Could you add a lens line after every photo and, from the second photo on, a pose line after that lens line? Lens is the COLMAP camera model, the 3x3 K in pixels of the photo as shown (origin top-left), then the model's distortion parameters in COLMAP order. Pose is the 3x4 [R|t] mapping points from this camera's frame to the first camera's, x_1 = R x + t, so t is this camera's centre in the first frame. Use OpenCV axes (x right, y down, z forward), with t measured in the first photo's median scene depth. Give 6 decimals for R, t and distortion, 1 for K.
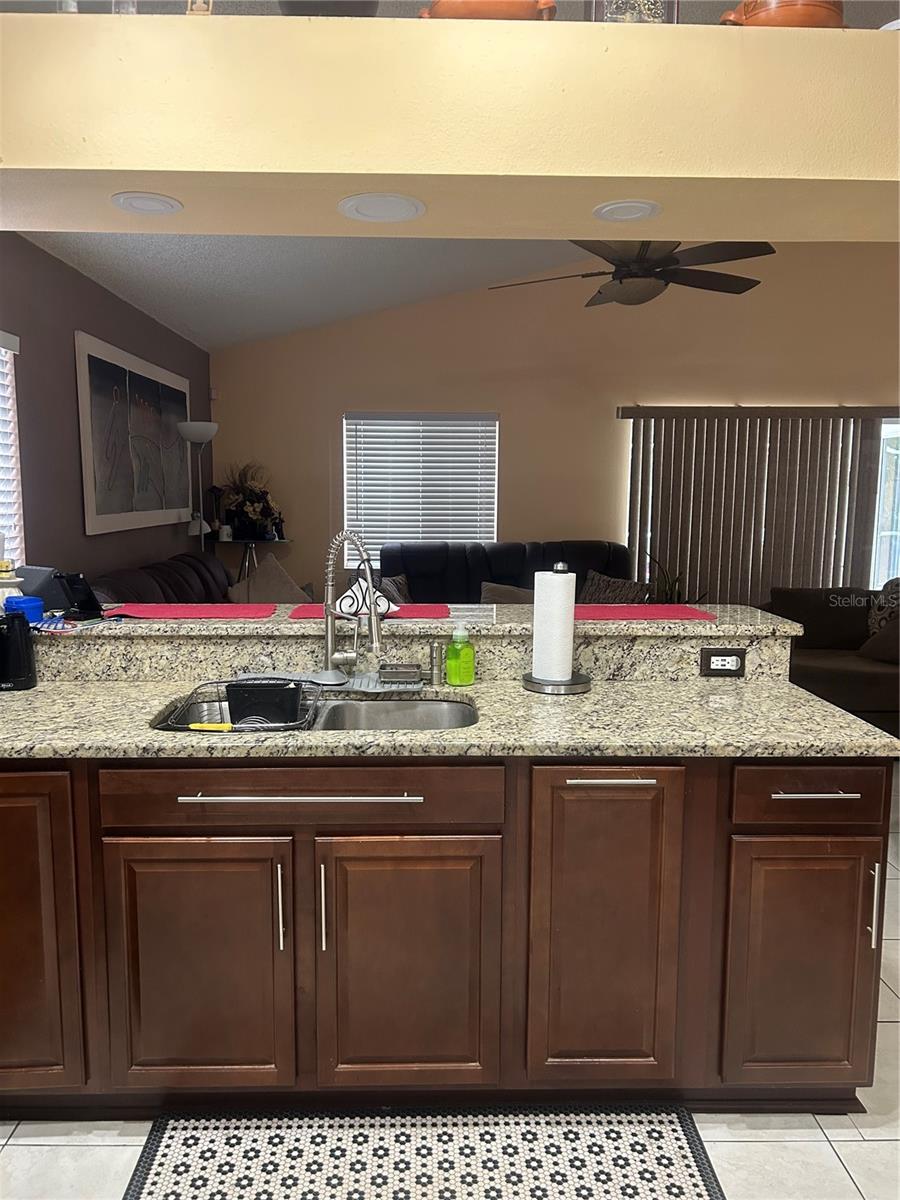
lens RADIAL K [[898.8, 0, 444.4], [0, 898.8, 600.3], [0, 0, 1]] dist [0.070750, -0.099476]
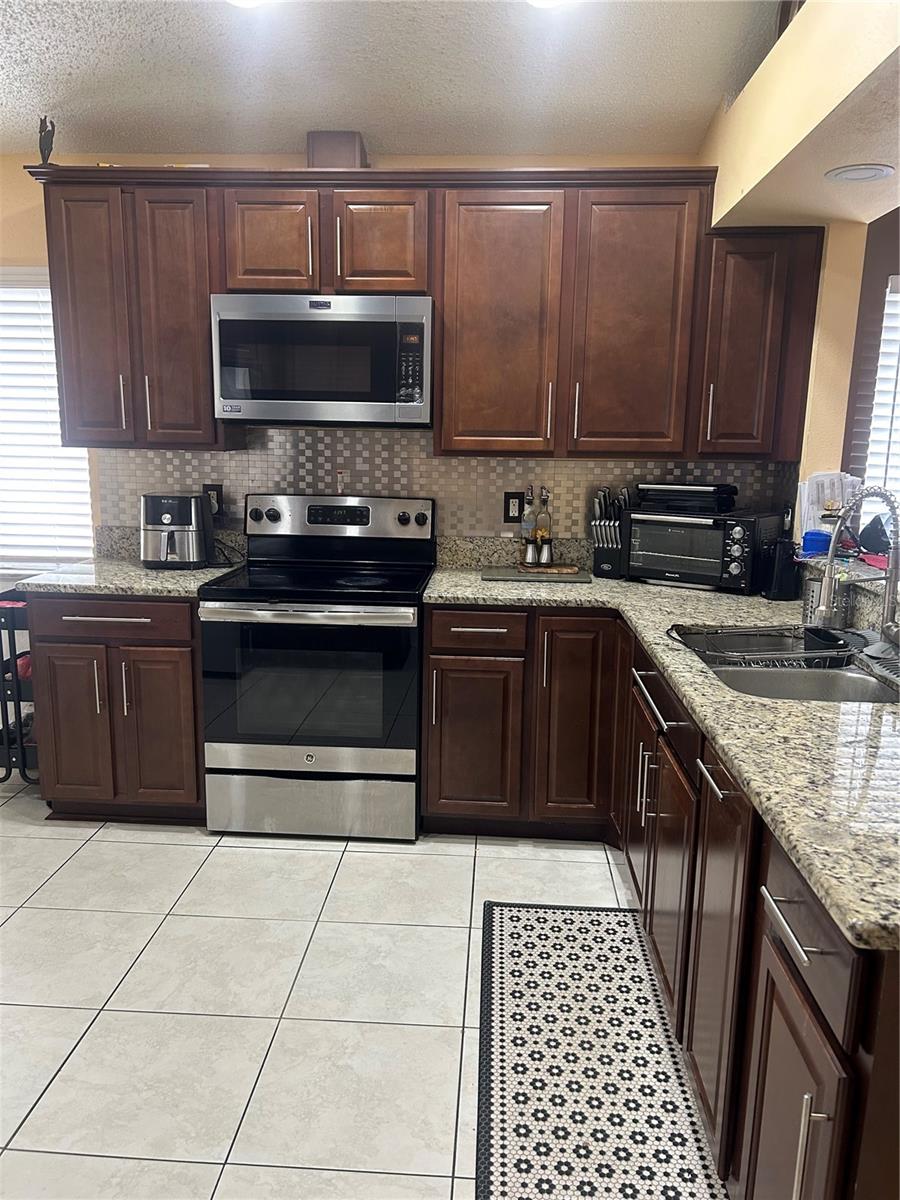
lens RADIAL K [[903.1, 0, 436.6], [0, 903.1, 608.9], [0, 0, 1]] dist [0.071419, -0.090509]
pose [[-0.095371, 0.183435, -0.978395, 0.999877], [-0.145381, 0.969769, 0.195989, -0.089107], [0.984768, 0.160931, -0.065820, 0.743101]]
